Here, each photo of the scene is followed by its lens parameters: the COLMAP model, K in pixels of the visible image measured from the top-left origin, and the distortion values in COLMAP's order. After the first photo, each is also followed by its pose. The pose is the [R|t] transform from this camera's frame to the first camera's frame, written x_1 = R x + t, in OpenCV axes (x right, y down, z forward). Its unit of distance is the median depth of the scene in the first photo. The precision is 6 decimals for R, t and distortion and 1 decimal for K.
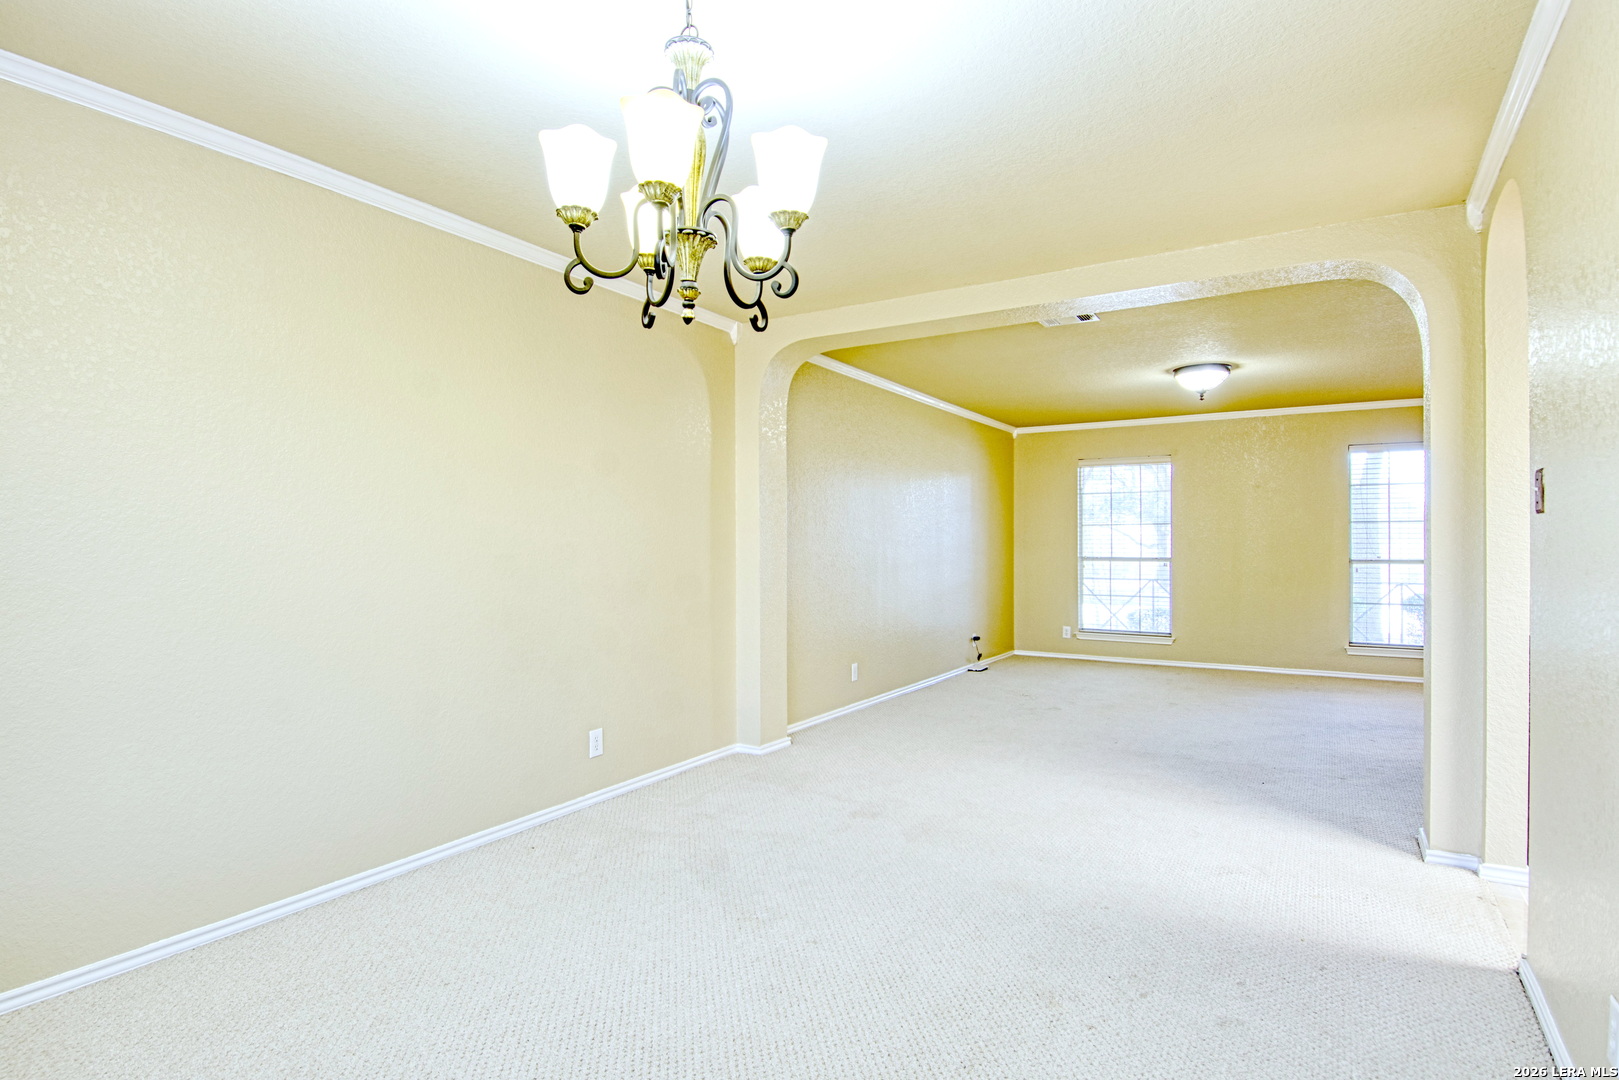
lens RADIAL K [[855.3, 0, 798.9], [0, 855.3, 544.8], [0, 0, 1]] dist [0.039411, -0.035149]
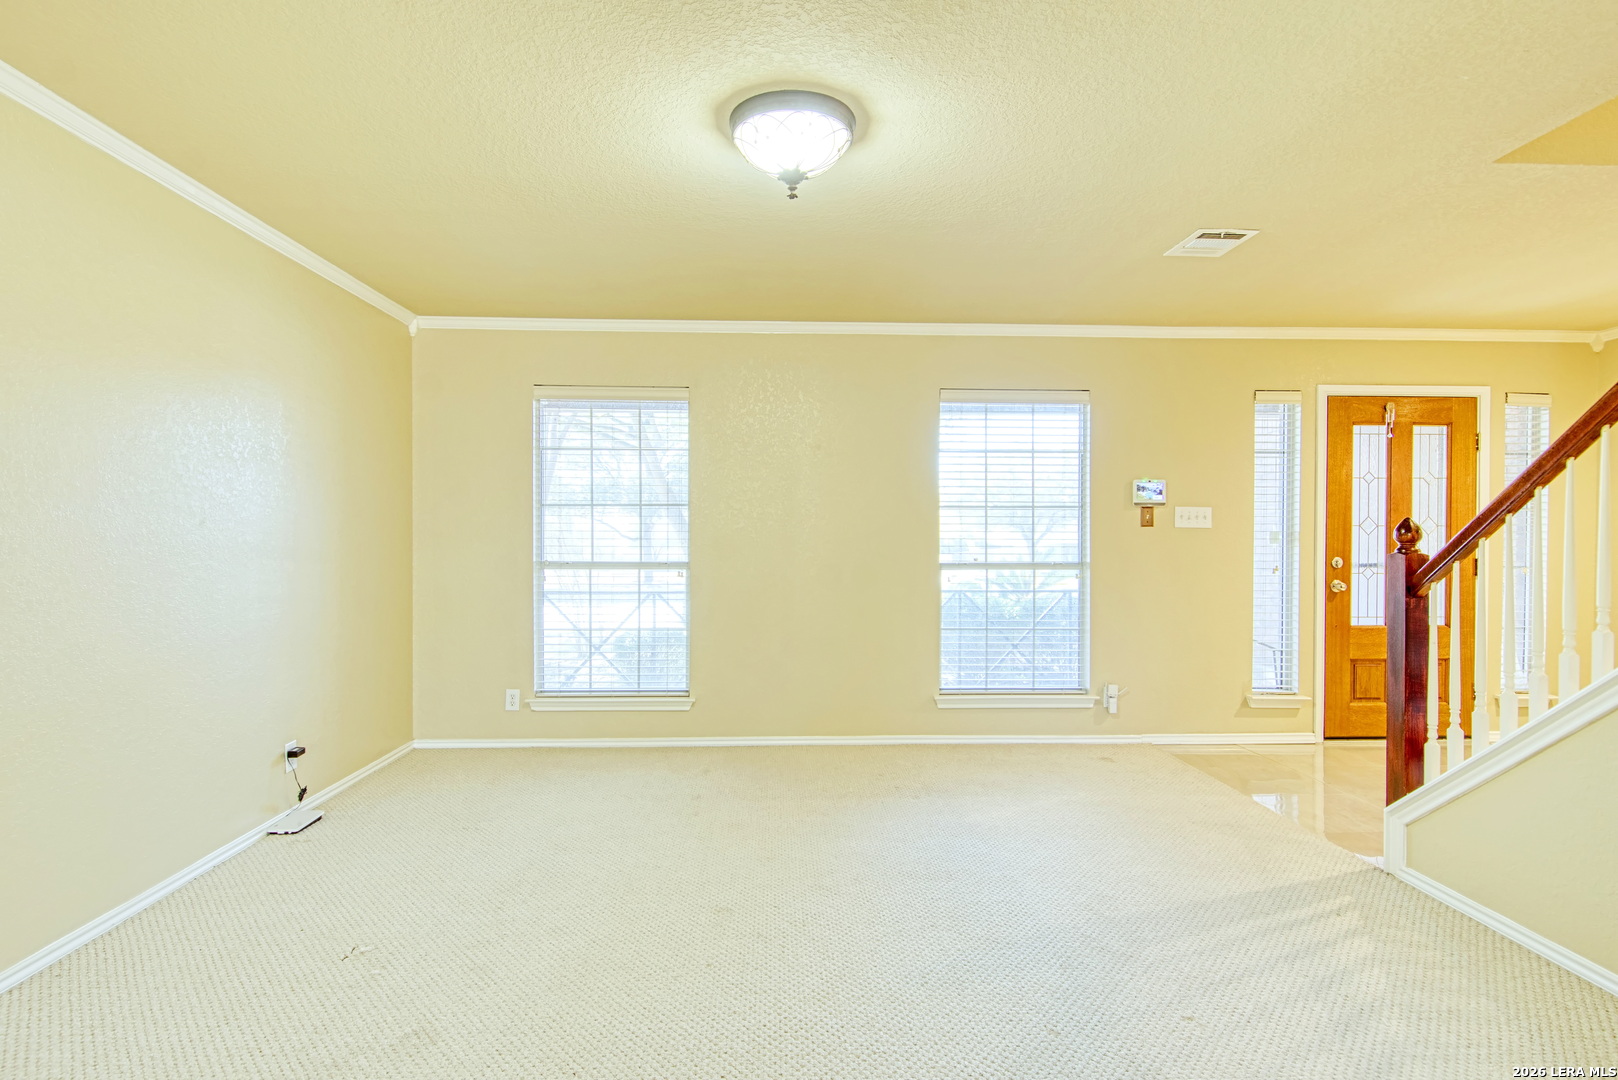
lens RADIAL K [[854.8, 0, 798.4], [0, 854.8, 544.8], [0, 0, 1]] dist [0.039411, -0.035149]
pose [[0.836761, -0.002226, 0.547564, 0.175989], [-0.002002, 0.999973, 0.007124, -0.001298], [-0.547565, -0.007057, 0.836733, 0.473984]]
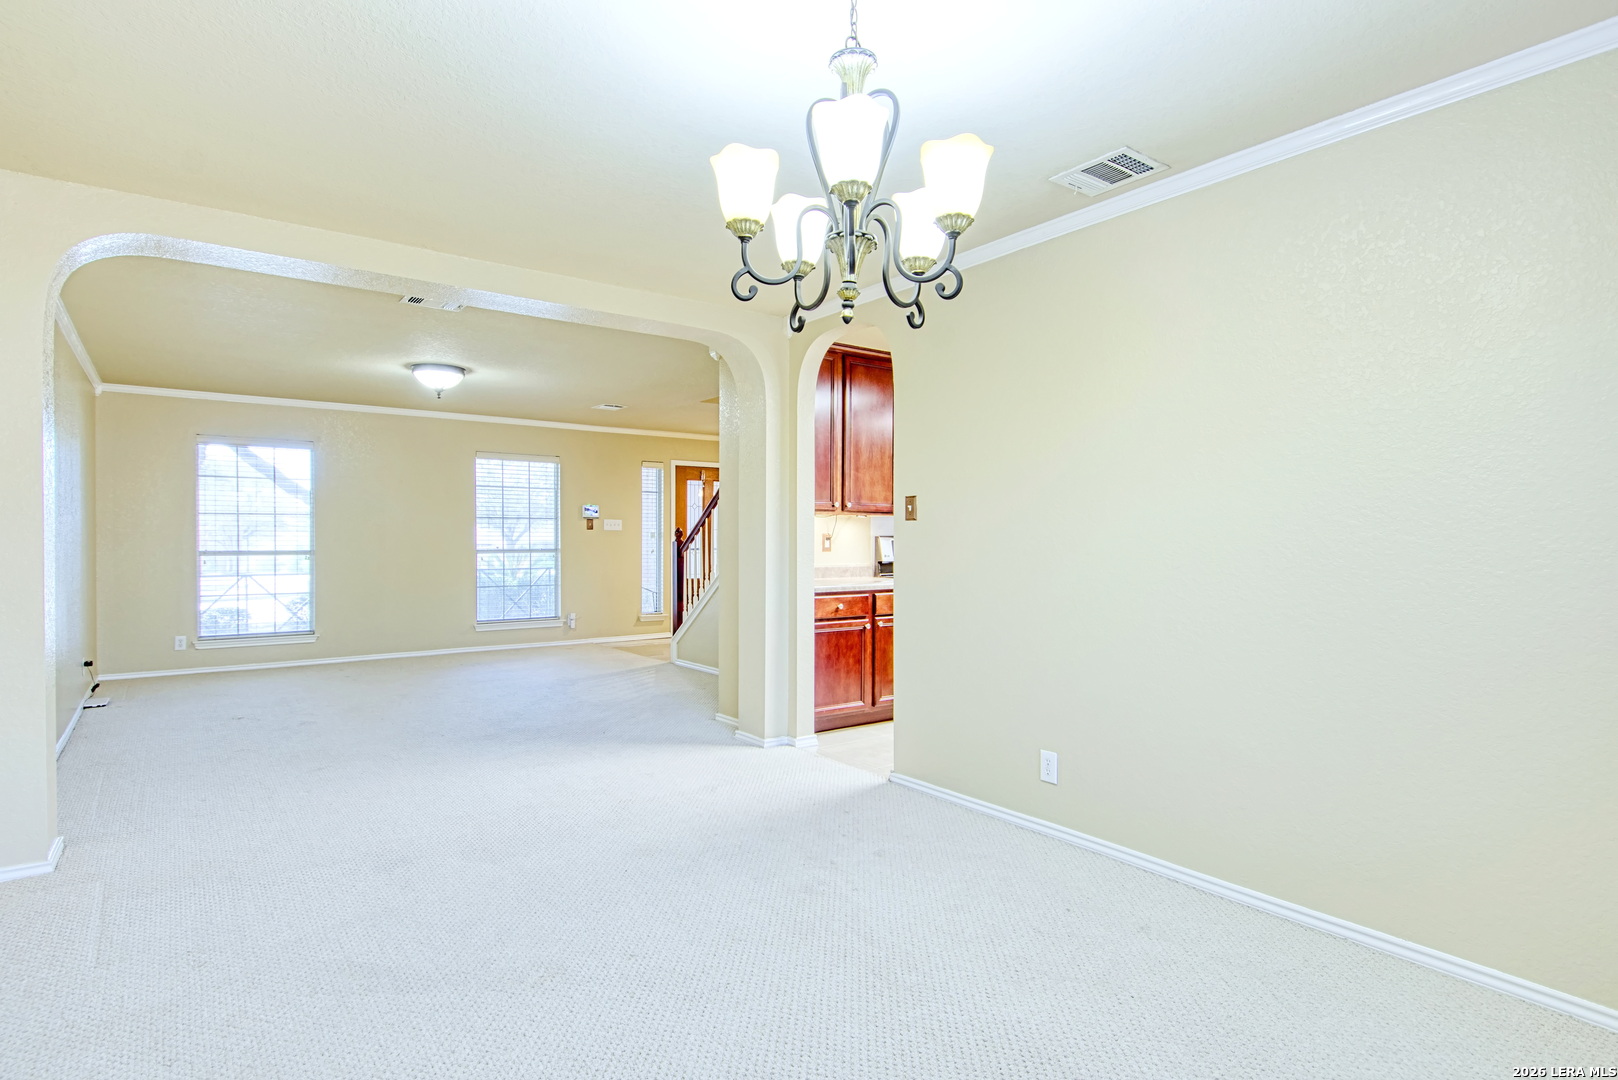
lens RADIAL K [[850.6, 0, 818.2], [0, 850.6, 547.4], [0, 0, 1]] dist [0.000582, -0.000796]
pose [[0.367268, -0.010411, 0.930057, -0.236297], [-0.001504, 0.999929, 0.011787, -0.000230], [-0.930114, -0.005727, 0.367227, 0.142090]]
